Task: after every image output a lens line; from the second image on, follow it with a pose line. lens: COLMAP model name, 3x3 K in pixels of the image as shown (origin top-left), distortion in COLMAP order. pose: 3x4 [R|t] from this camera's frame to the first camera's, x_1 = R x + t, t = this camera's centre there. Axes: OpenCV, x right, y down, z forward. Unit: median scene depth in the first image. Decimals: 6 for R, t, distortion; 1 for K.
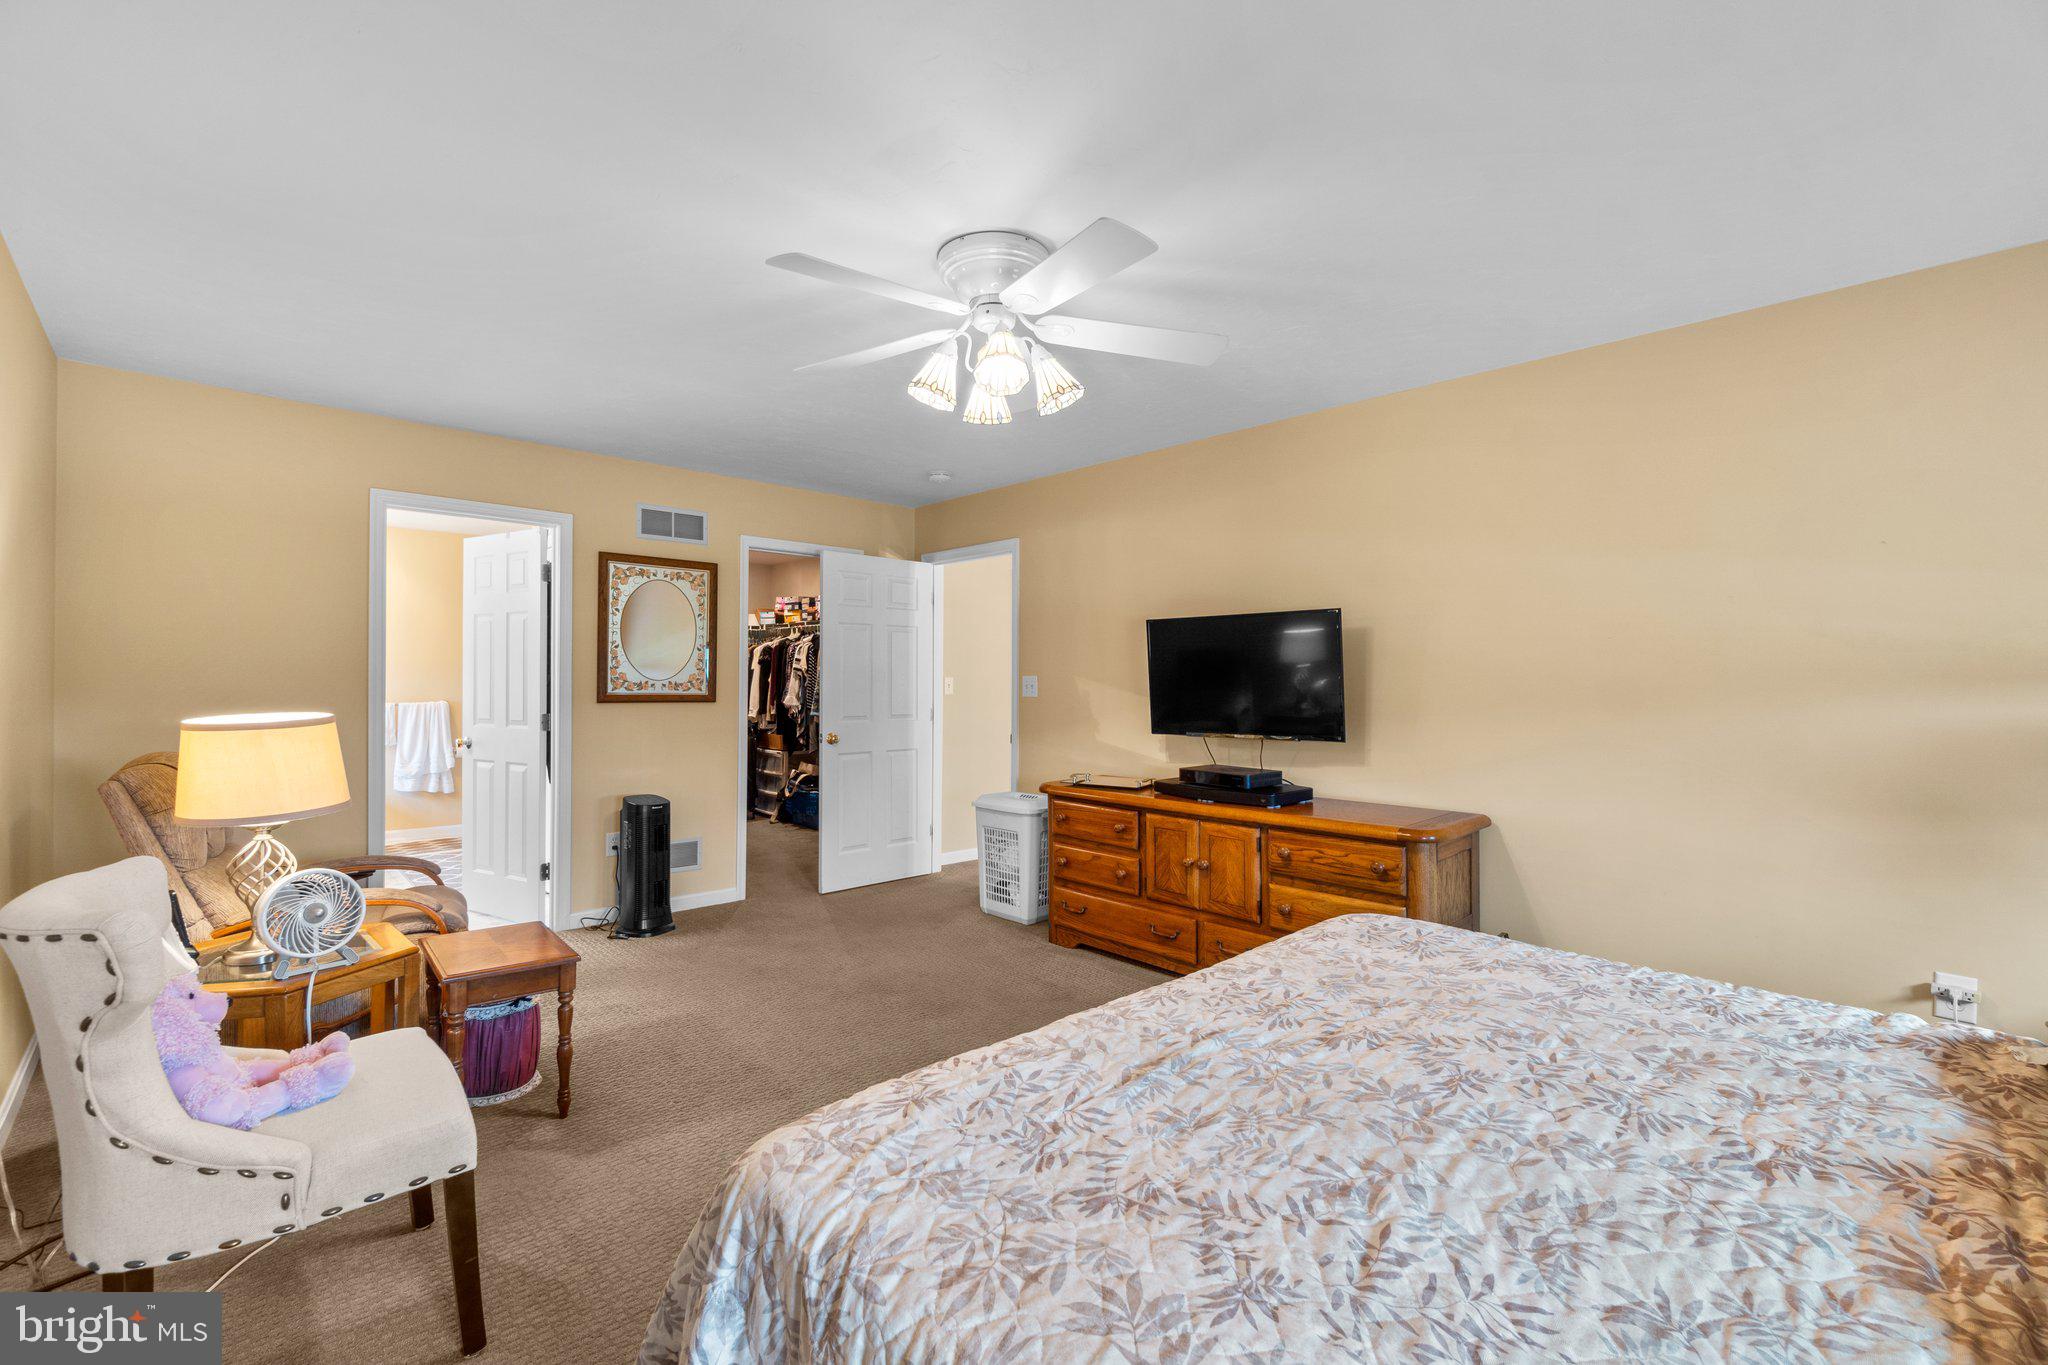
lens RADIAL K [[880.5, 0, 1024.0], [0, 880.5, 682.5], [0, 0, 1]] dist [0.000318, 0.000103]
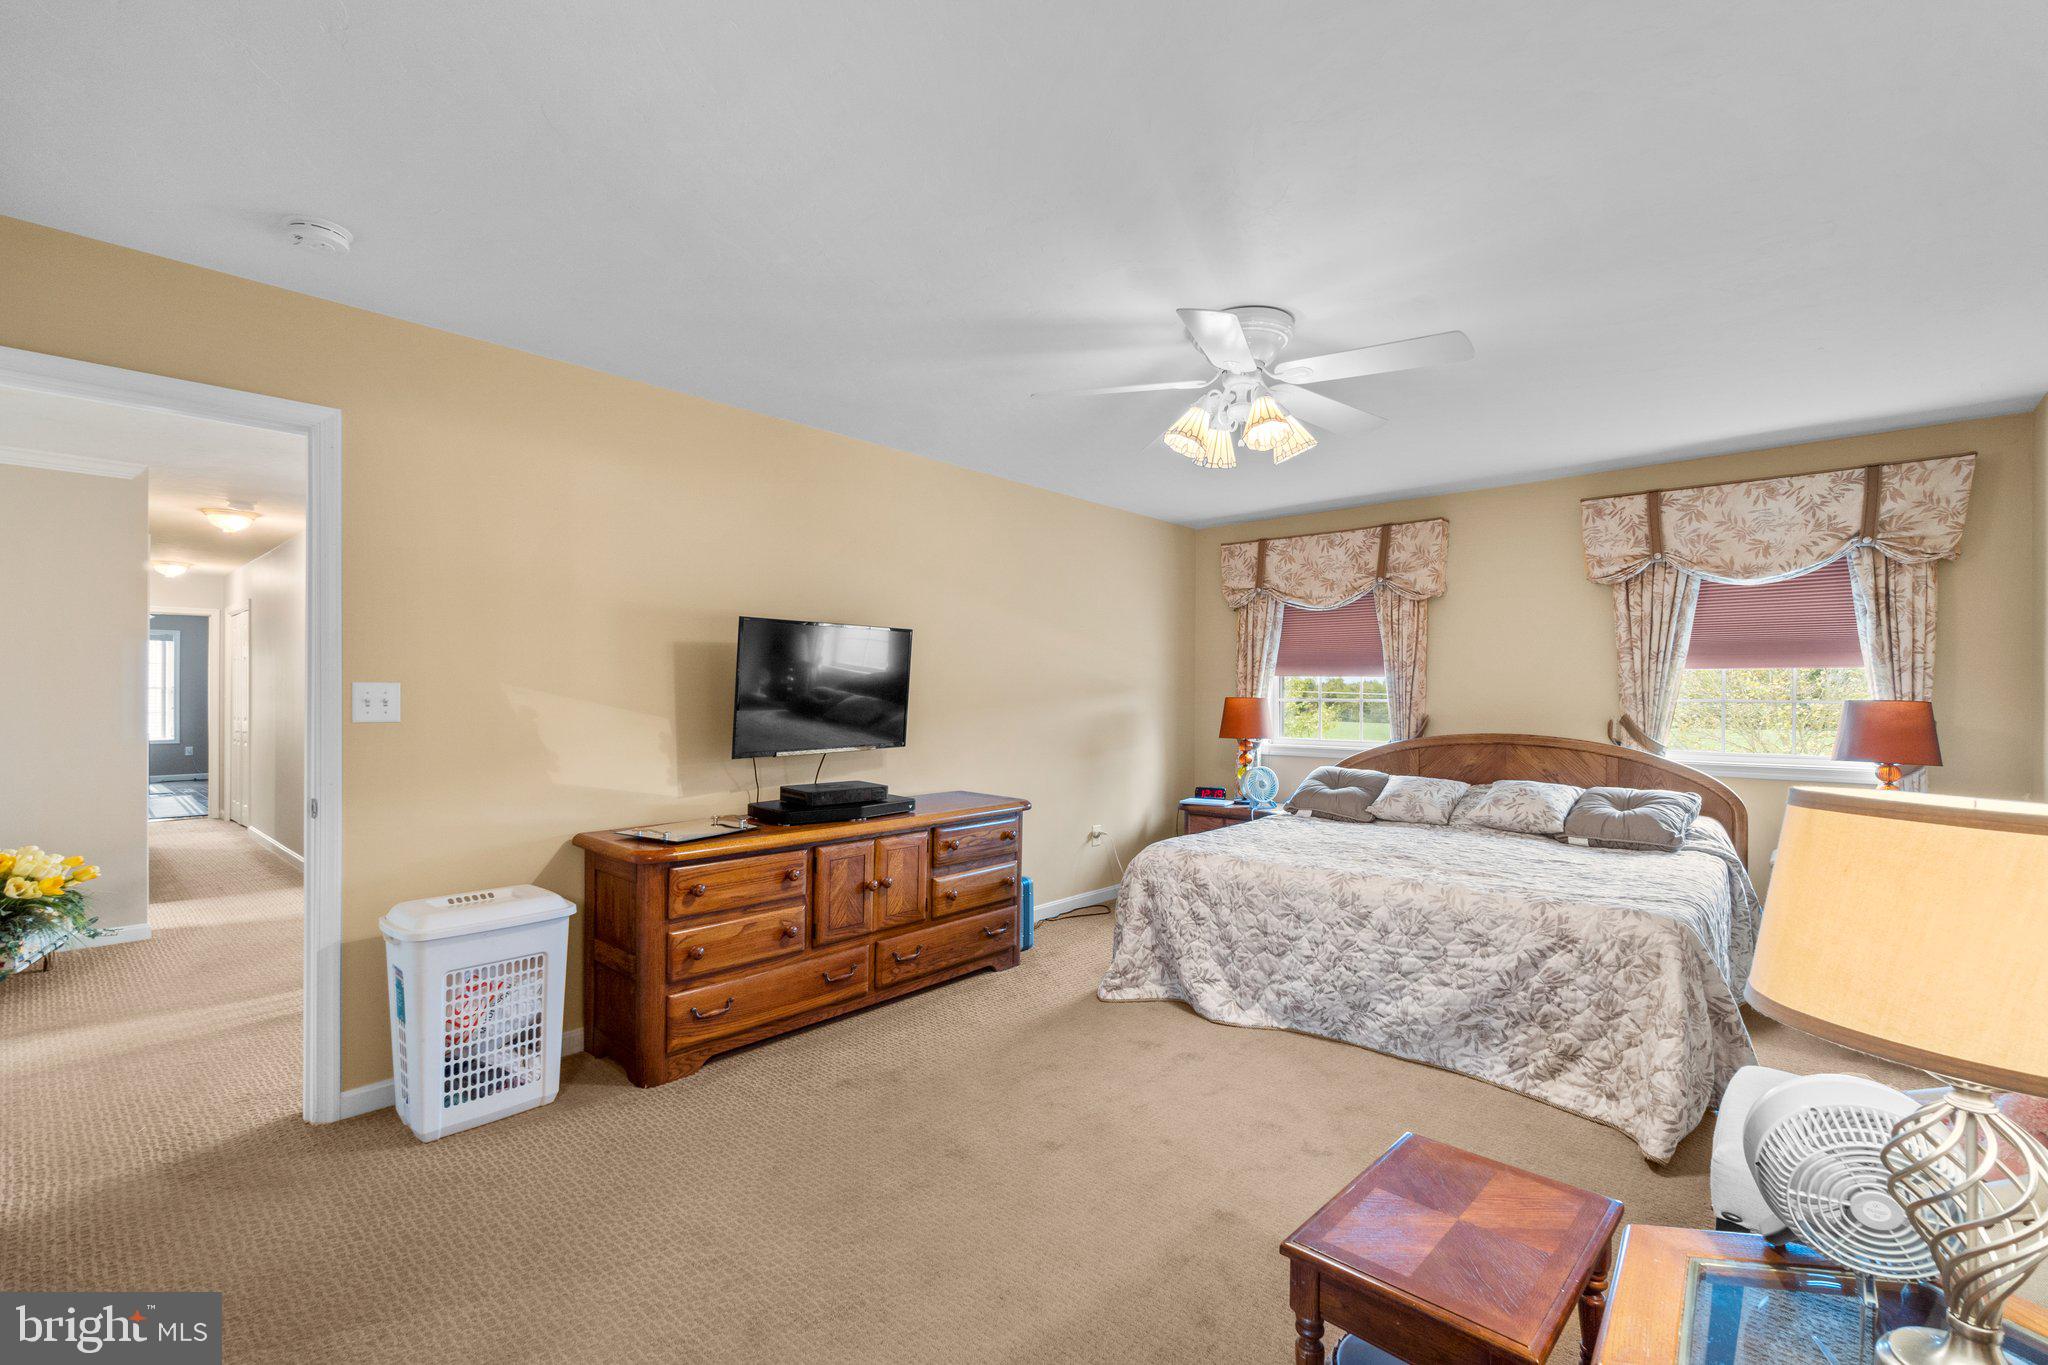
lens RADIAL K [[880.5, 0, 1024.0], [0, 880.5, 682.5], [0, 0, 1]] dist [0.000318, 0.000103]
pose [[-0.089470, 0.005940, 0.995972, -0.715215], [-0.007776, 0.999948, -0.006662, -0.008945], [-0.995959, -0.008340, -0.089419, 0.848876]]
